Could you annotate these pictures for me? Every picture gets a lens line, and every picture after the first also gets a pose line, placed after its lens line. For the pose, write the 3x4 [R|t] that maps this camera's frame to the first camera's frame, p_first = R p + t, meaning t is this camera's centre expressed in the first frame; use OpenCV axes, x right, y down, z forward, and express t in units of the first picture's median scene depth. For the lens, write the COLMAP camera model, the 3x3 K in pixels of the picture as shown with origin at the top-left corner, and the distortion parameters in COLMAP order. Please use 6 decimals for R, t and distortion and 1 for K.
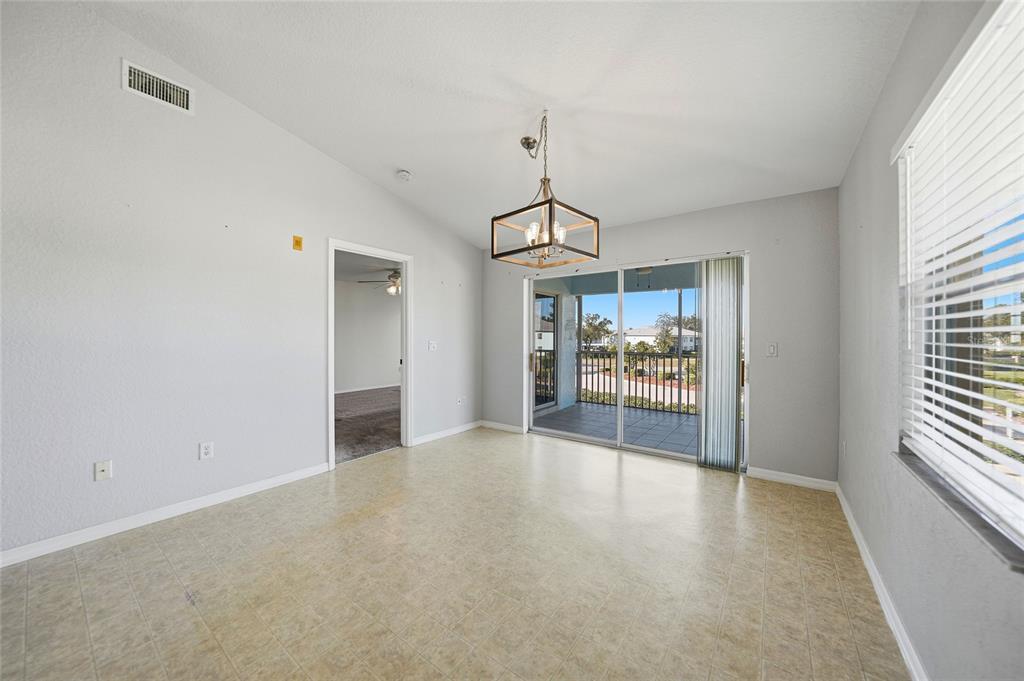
lens RADIAL K [[358.7, 0, 511.9], [0, 358.7, 341.2], [0, 0, 1]] dist [-0.019858, 0.004029]
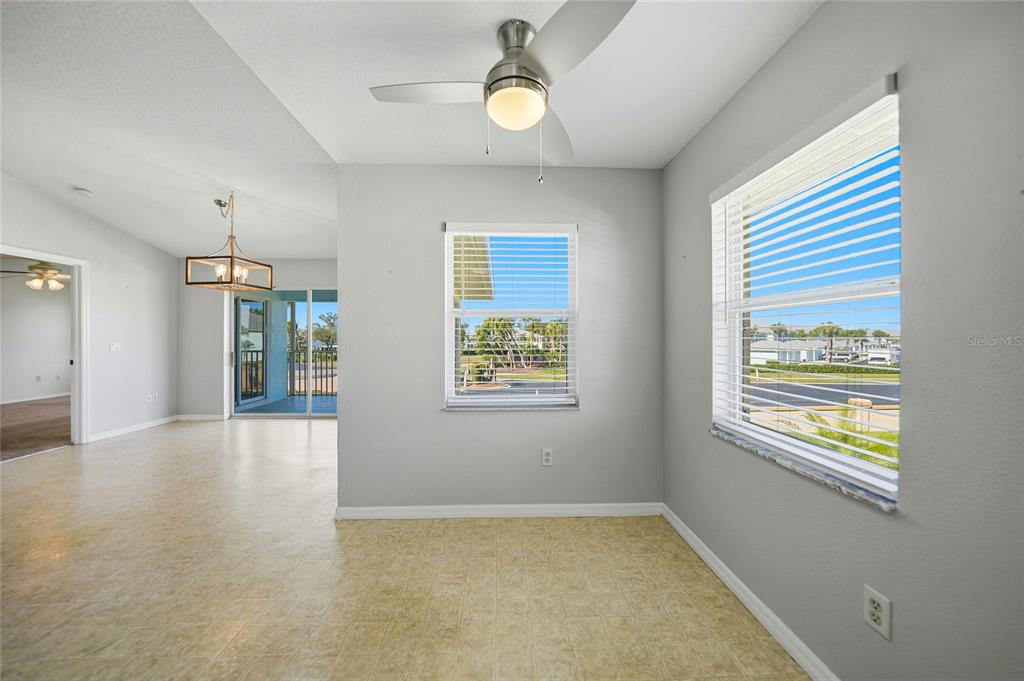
lens RADIAL K [[358.7, 0, 509.7], [0, 358.7, 340.0], [0, 0, 1]] dist [-0.019858, 0.004029]
pose [[0.782394, -0.002498, 0.622779, 0.046110], [0.006807, 0.999967, -0.004540, 0.006359], [-0.622747, 0.007792, 0.782385, -0.561228]]
